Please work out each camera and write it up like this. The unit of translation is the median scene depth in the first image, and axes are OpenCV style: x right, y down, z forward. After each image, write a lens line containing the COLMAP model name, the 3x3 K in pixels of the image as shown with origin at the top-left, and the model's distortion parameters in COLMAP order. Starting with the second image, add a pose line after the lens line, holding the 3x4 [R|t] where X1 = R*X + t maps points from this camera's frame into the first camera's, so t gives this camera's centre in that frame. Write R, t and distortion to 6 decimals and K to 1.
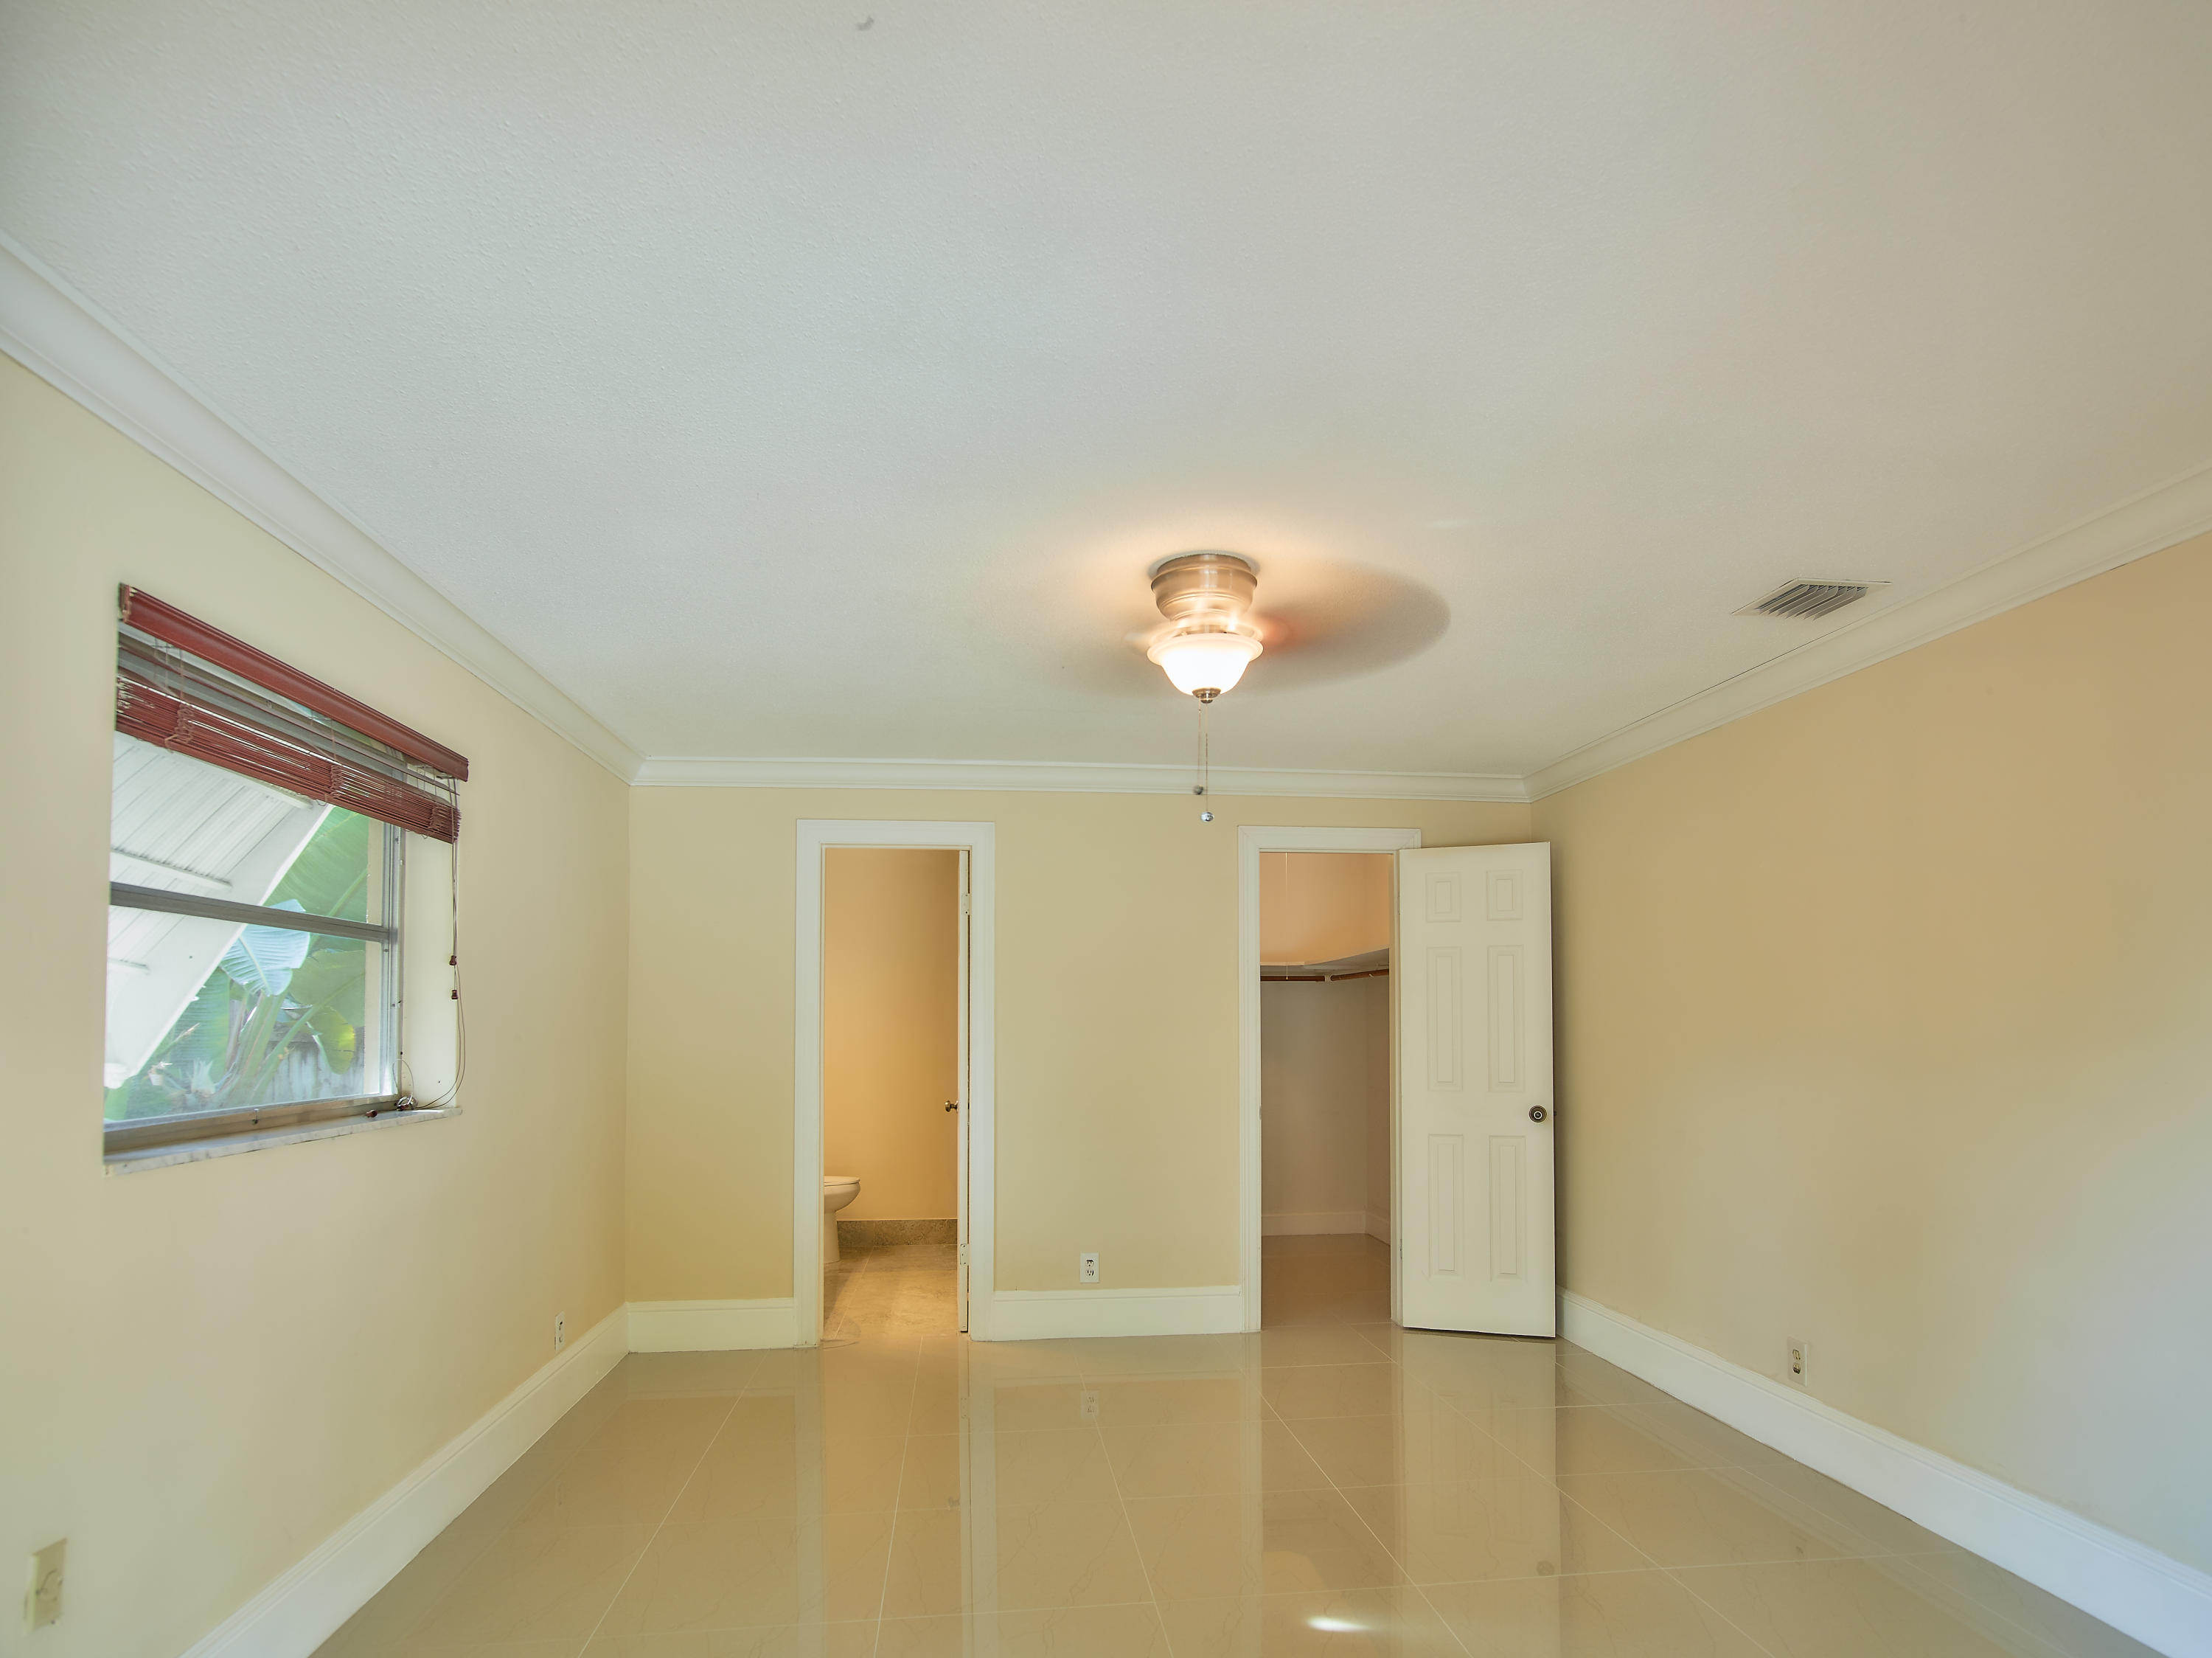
lens RADIAL K [[1275.2, 0, 1051.0], [0, 1275.2, 795.1], [0, 0, 1]] dist [0.002664, 0.033564]
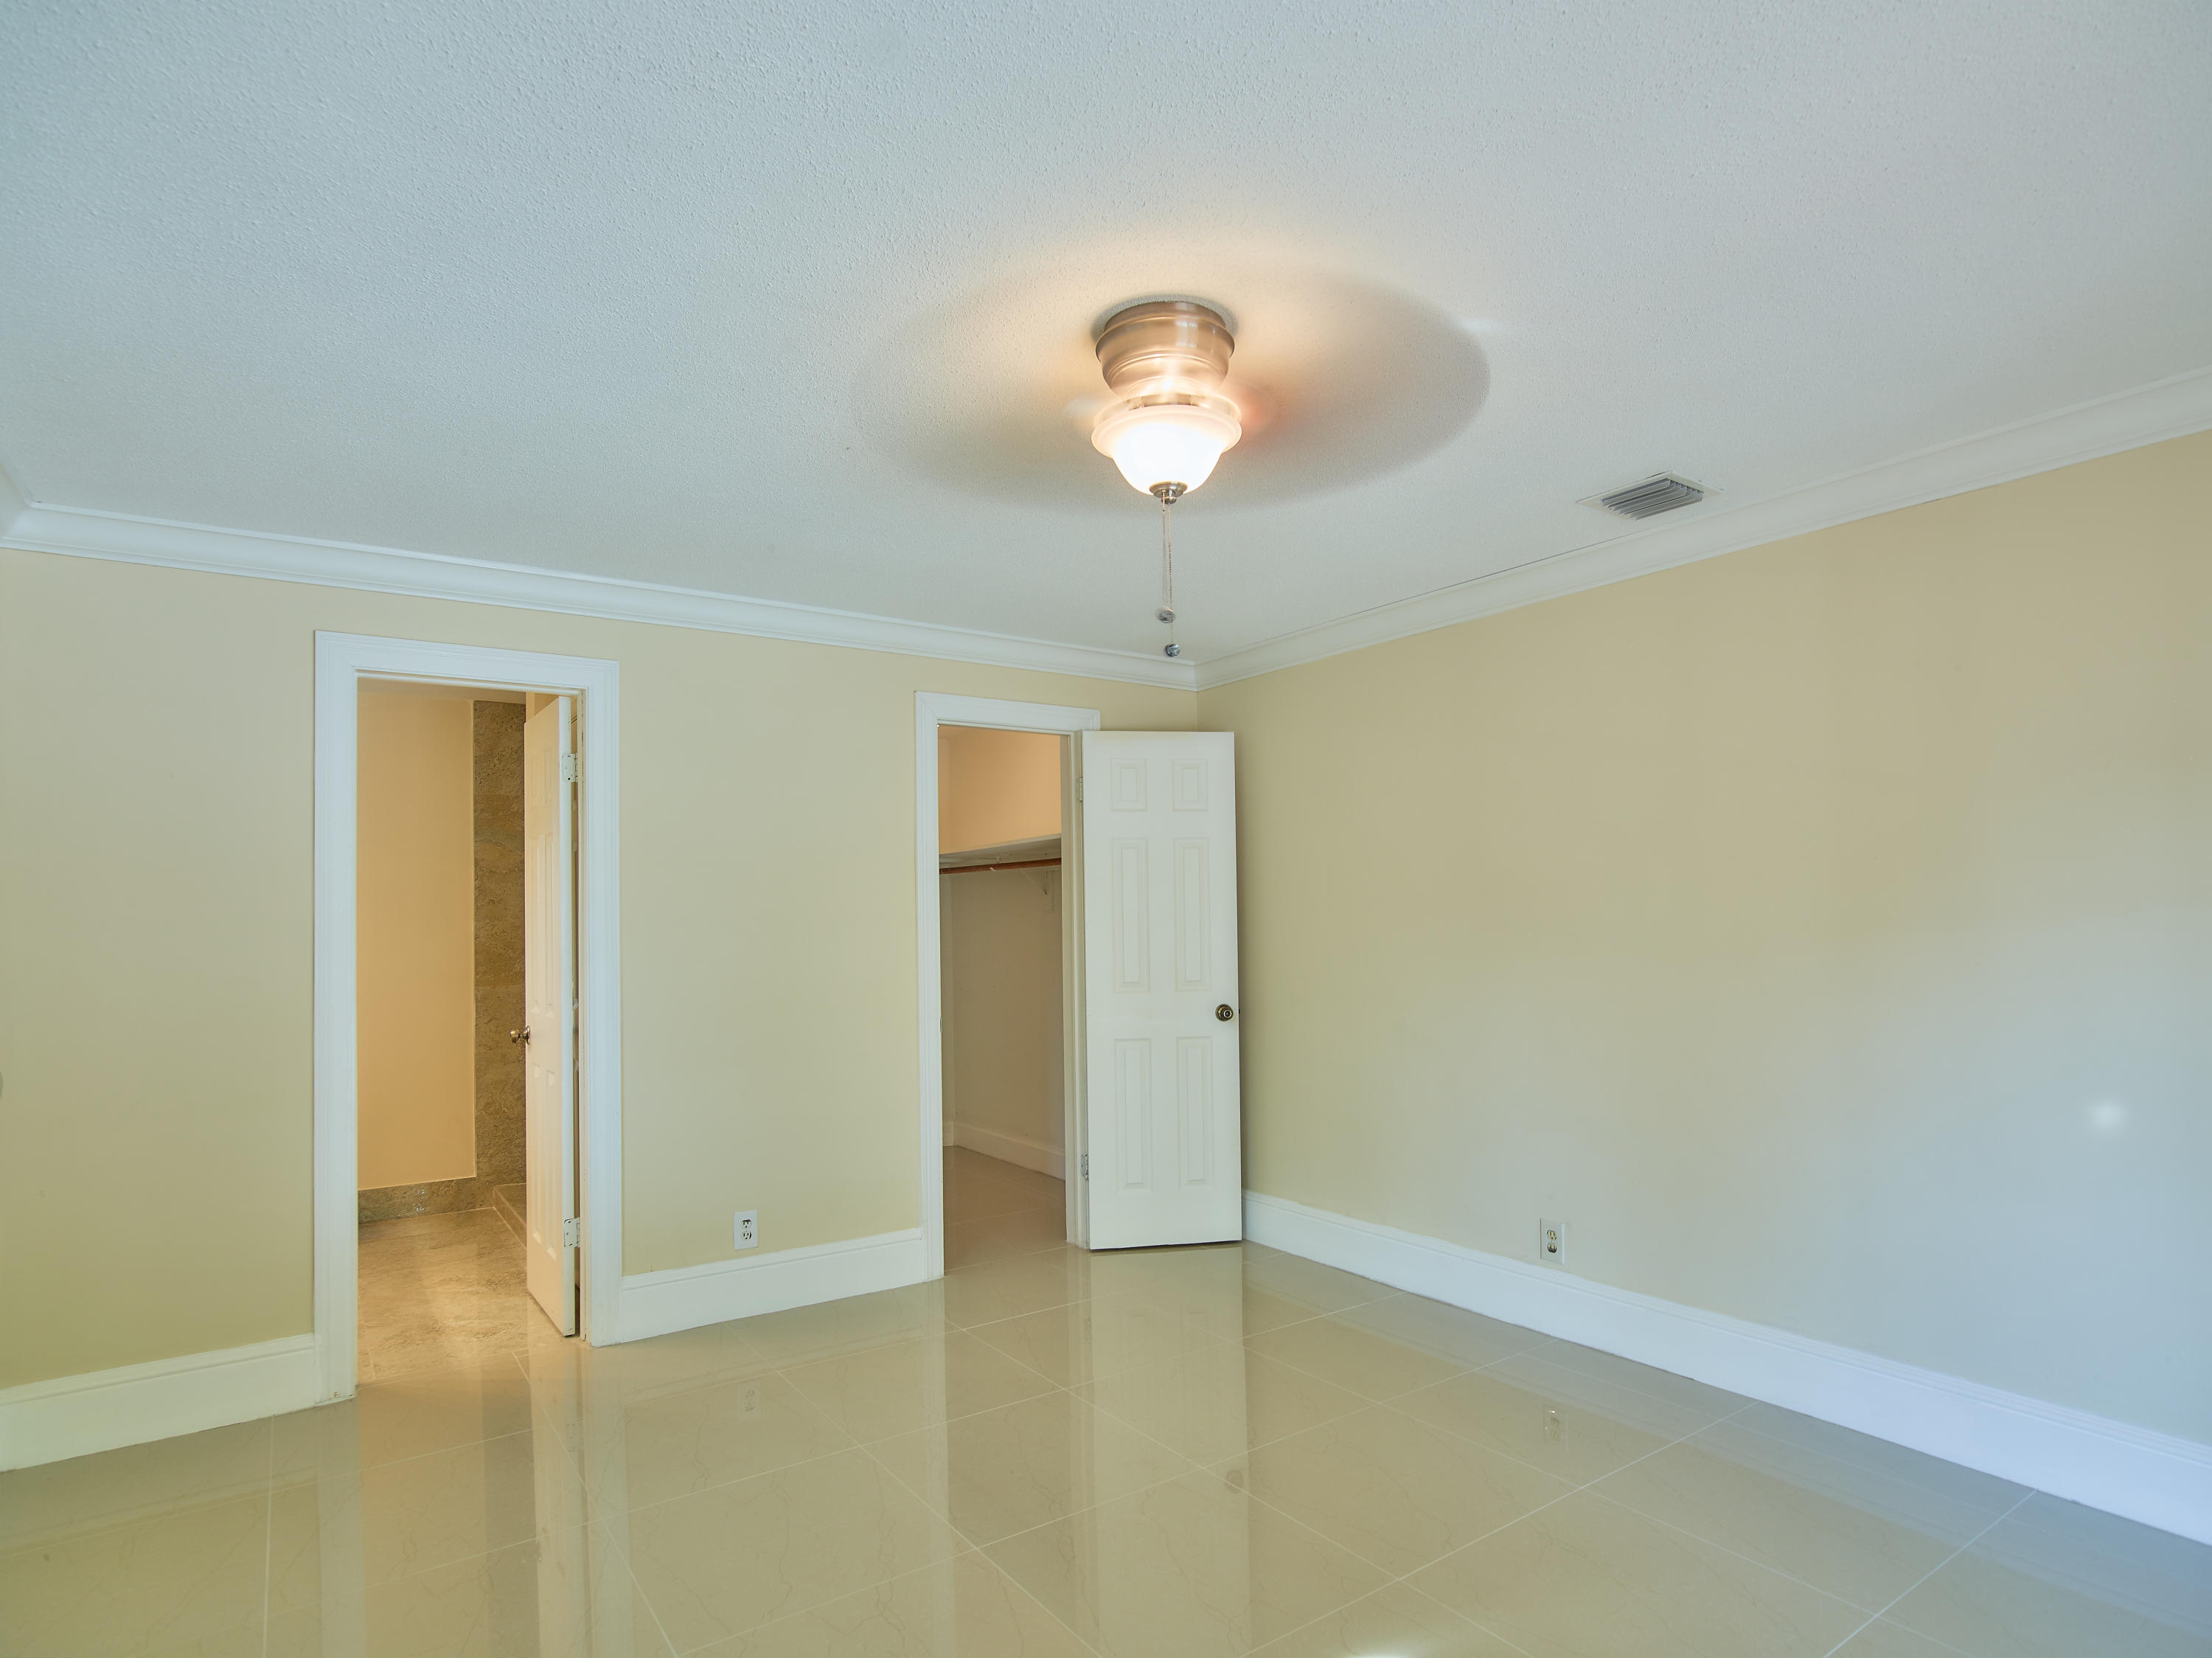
lens RADIAL K [[1275.2, 0, 1051.0], [0, 1275.2, 795.1], [0, 0, 1]] dist [0.002664, 0.033564]
pose [[0.875533, 0.037486, 0.481702, -0.199976], [-0.074596, 0.995519, 0.058114, 0.041574], [-0.477365, -0.086814, 0.874406, 0.242619]]
